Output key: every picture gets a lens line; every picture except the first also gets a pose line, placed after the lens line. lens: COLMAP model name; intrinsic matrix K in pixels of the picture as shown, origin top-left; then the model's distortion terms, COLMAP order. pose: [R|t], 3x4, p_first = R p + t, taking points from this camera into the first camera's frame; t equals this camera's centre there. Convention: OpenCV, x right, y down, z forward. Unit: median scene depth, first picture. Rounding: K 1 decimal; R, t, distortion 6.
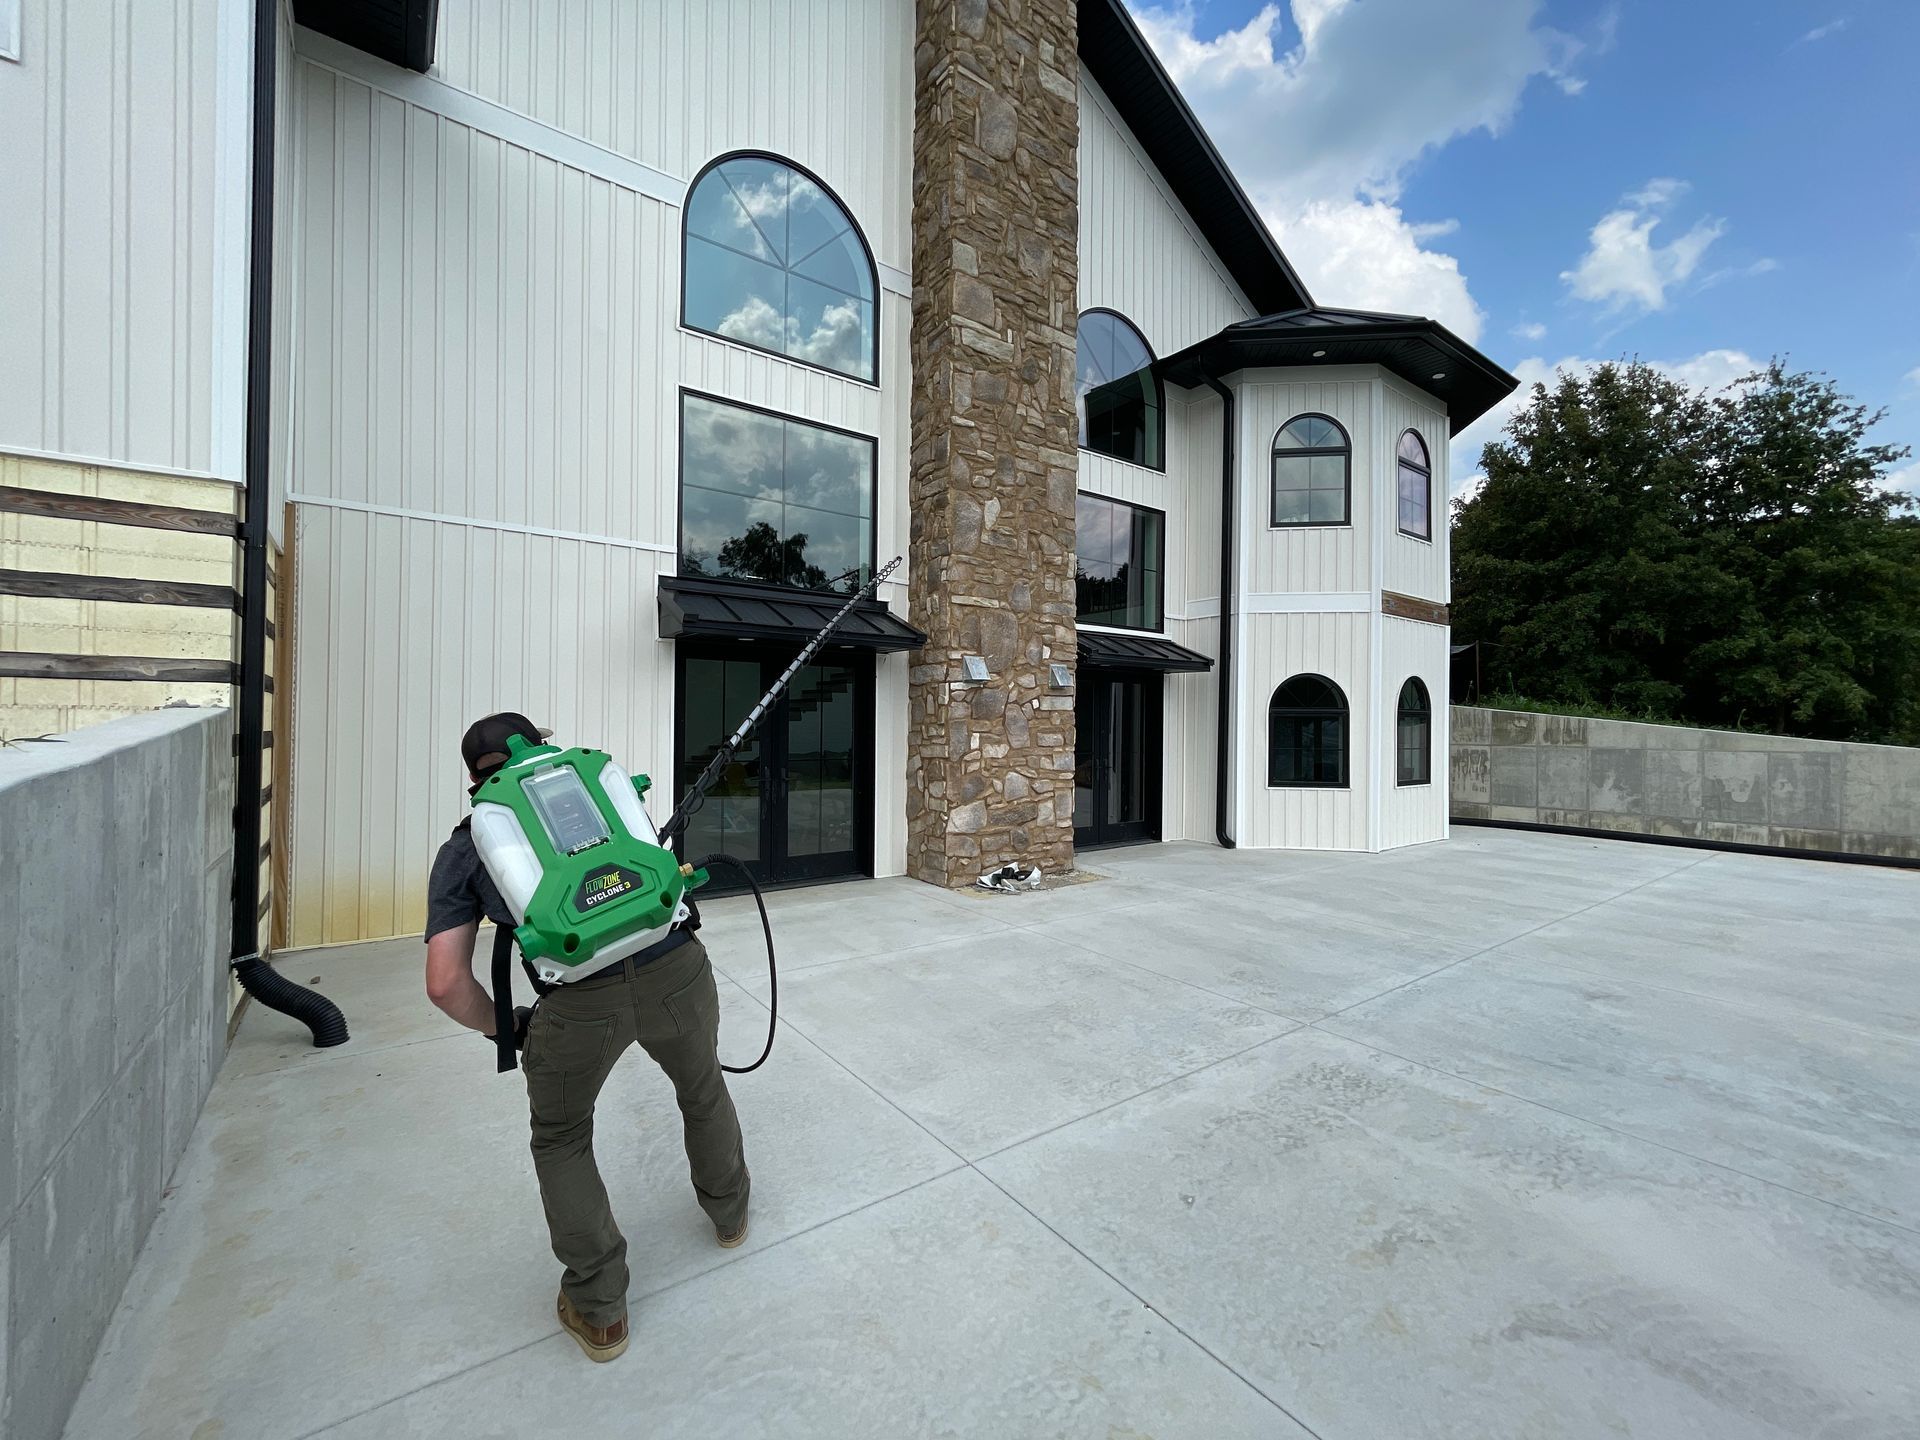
lens RADIAL K [[782.5, 0, 959.5], [0, 782.5, 718.3], [0, 0, 1]] dist [-0.002835, 0.000258]
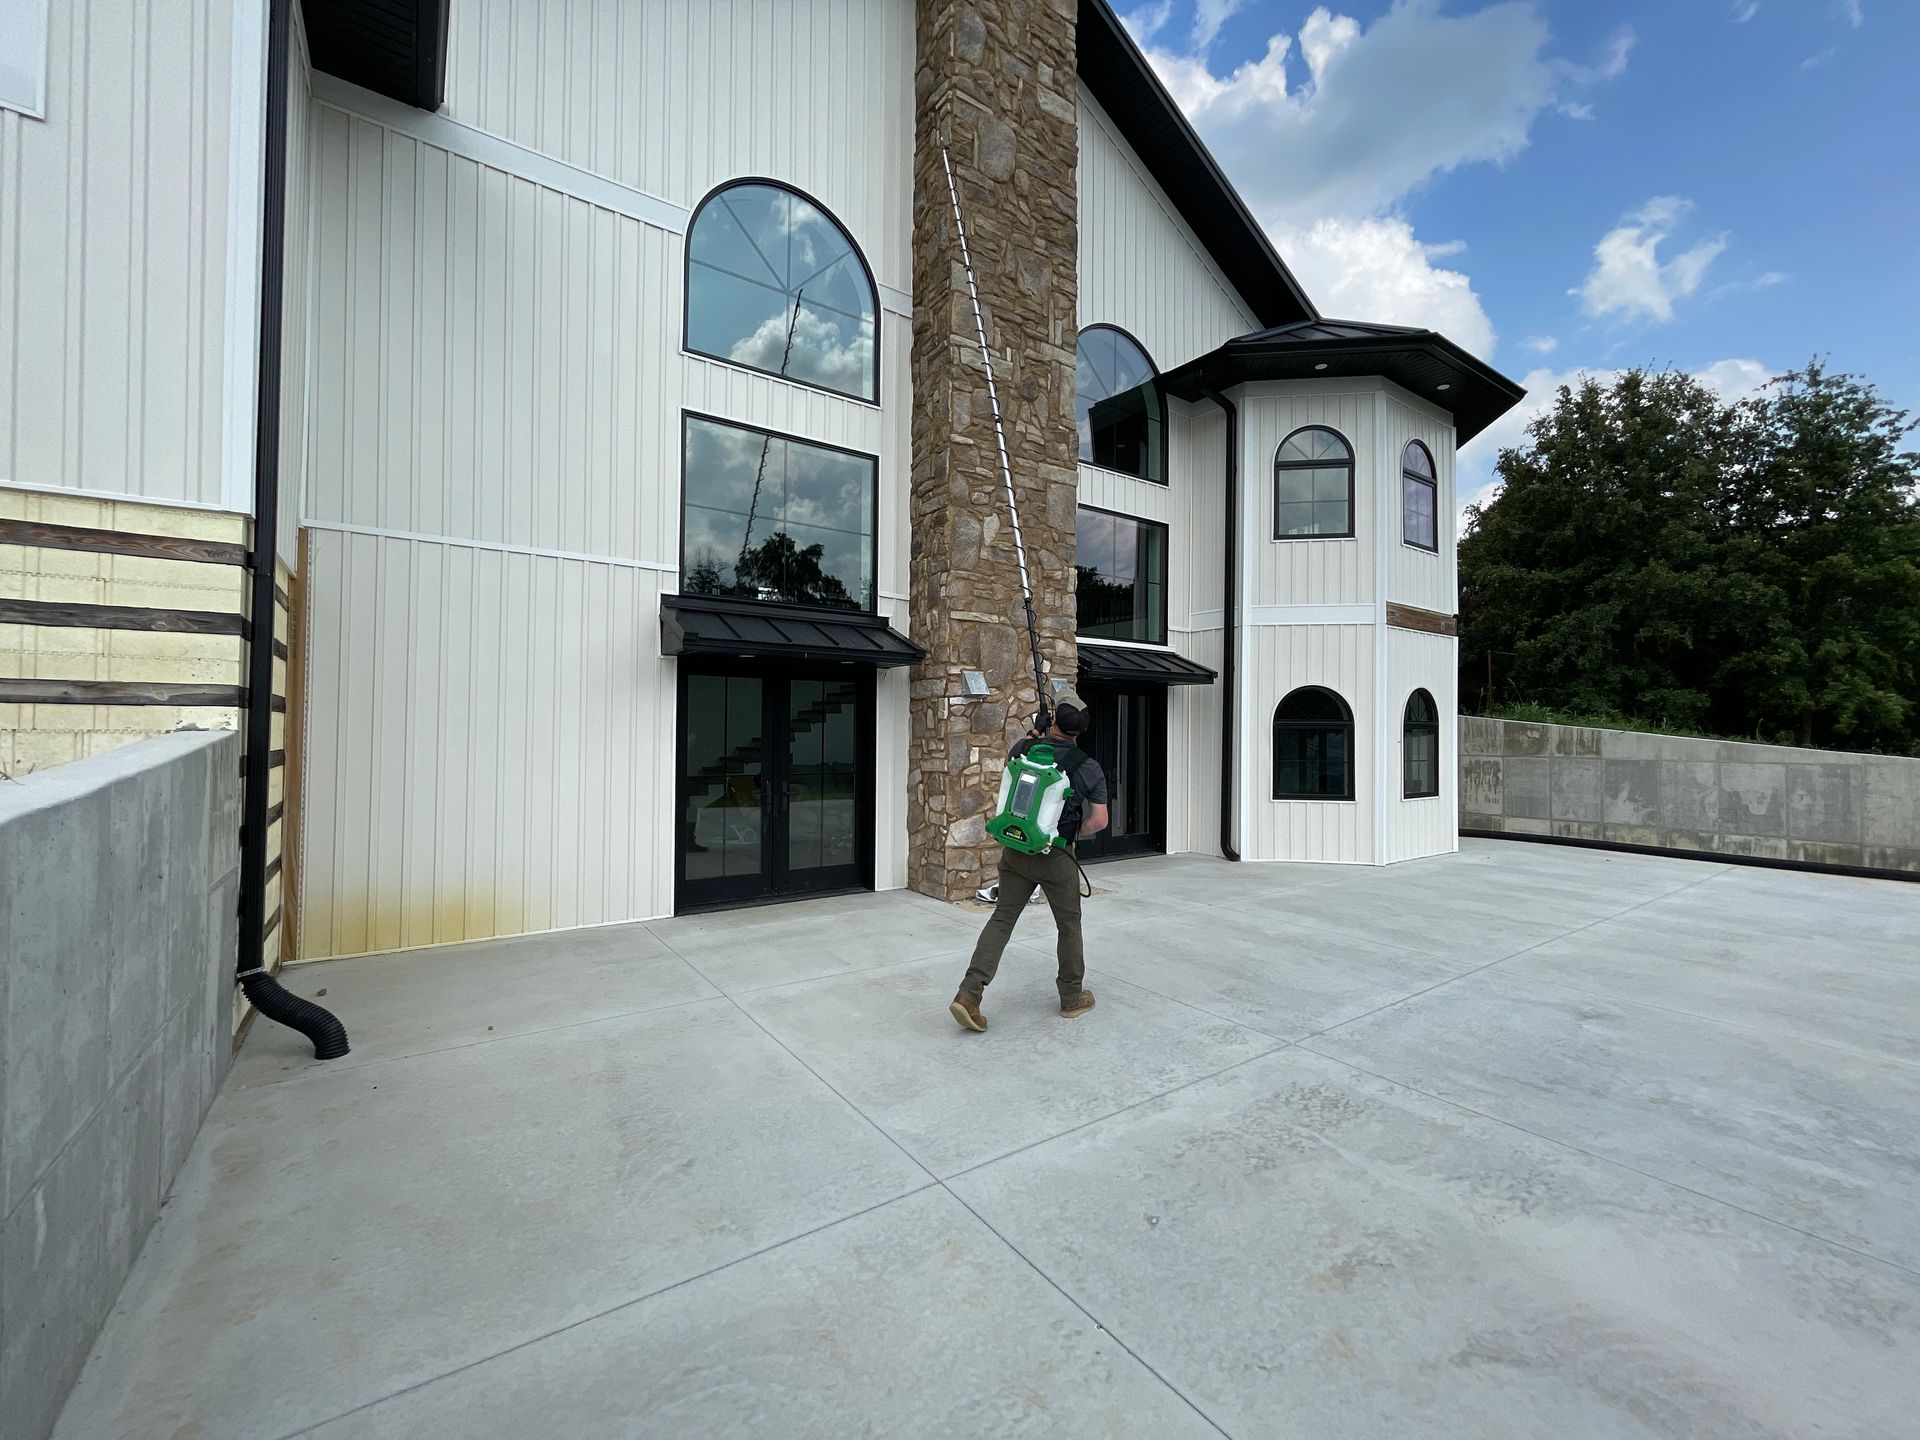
lens RADIAL K [[782.5, 0, 959.5], [0, 782.5, 718.3], [0, 0, 1]] dist [-0.002835, 0.000258]
pose [[0.999760, -0.001614, -0.021837, 0.022249], [0.001403, 0.999952, -0.009712, -0.008444], [0.021852, 0.009679, 0.999714, -0.008169]]
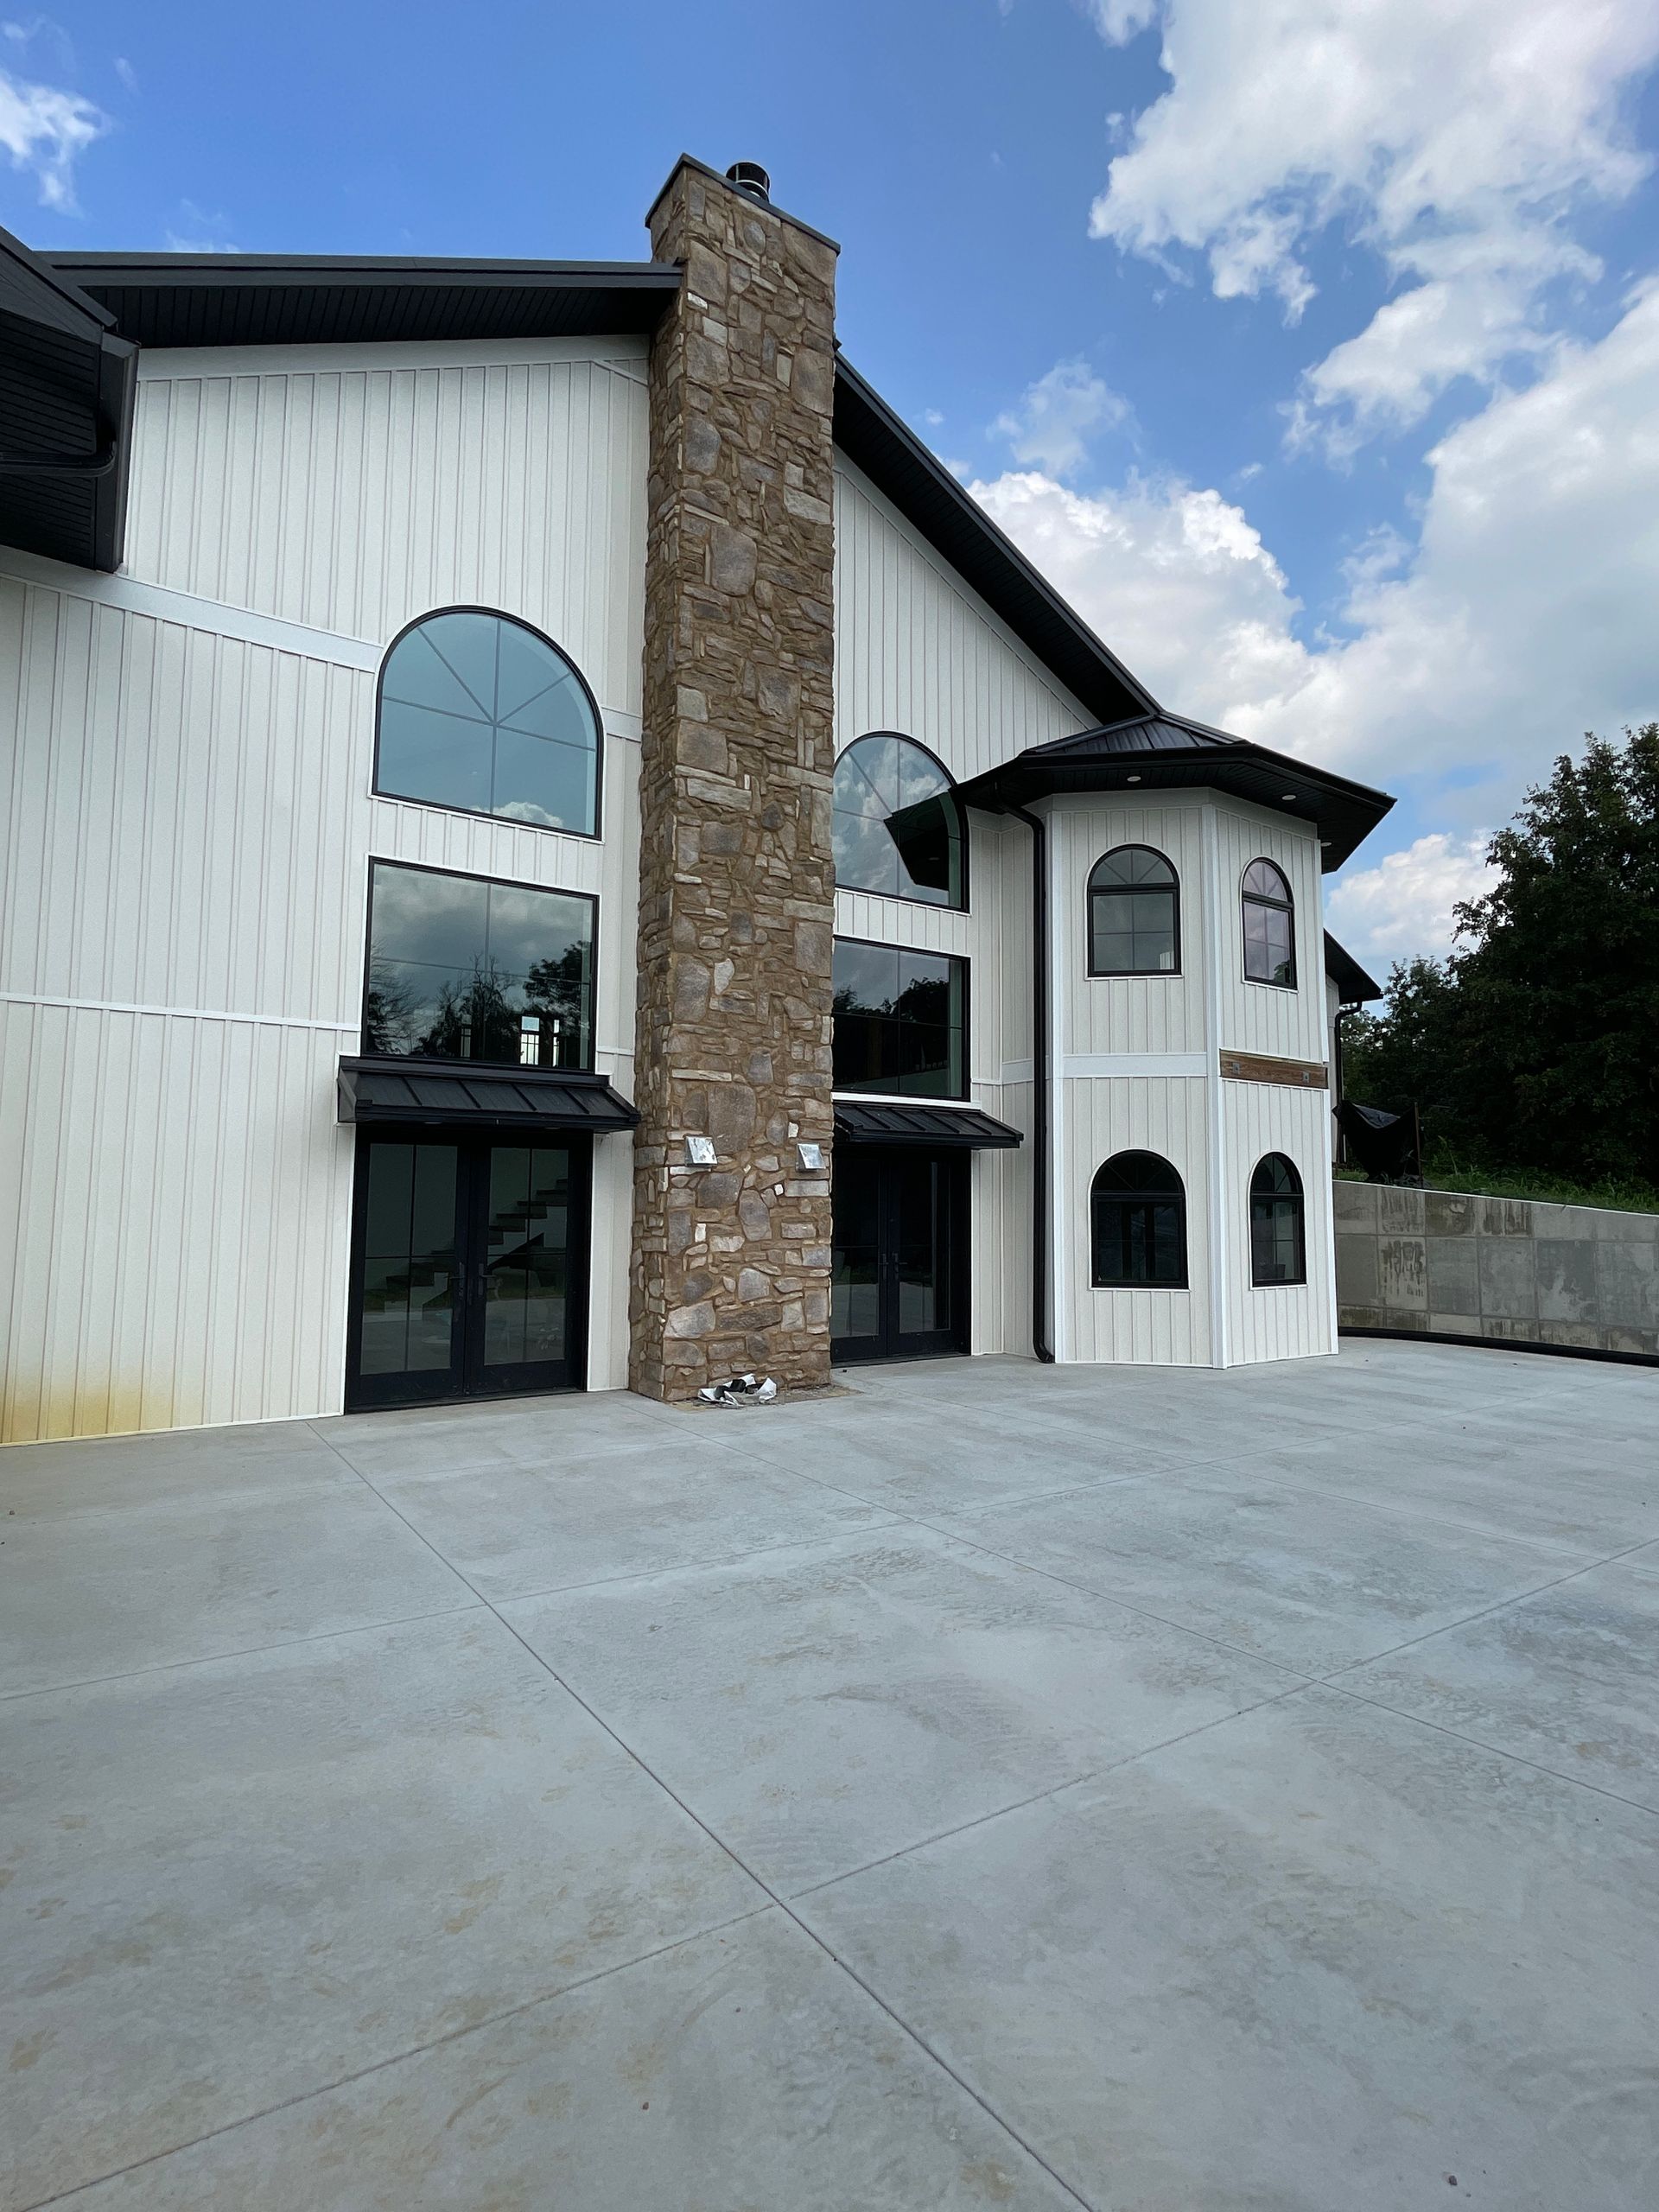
lens RADIAL K [[1106.1, 0, 831.0], [0, 1106.1, 1107.7], [0, 0, 1]] dist [-0.002702, 0.001759]
pose [[0.999203, -0.005953, -0.039471, 0.213079], [0.002768, 0.996771, -0.080255, -0.010829], [0.039821, 0.080082, 0.995993, -0.242098]]
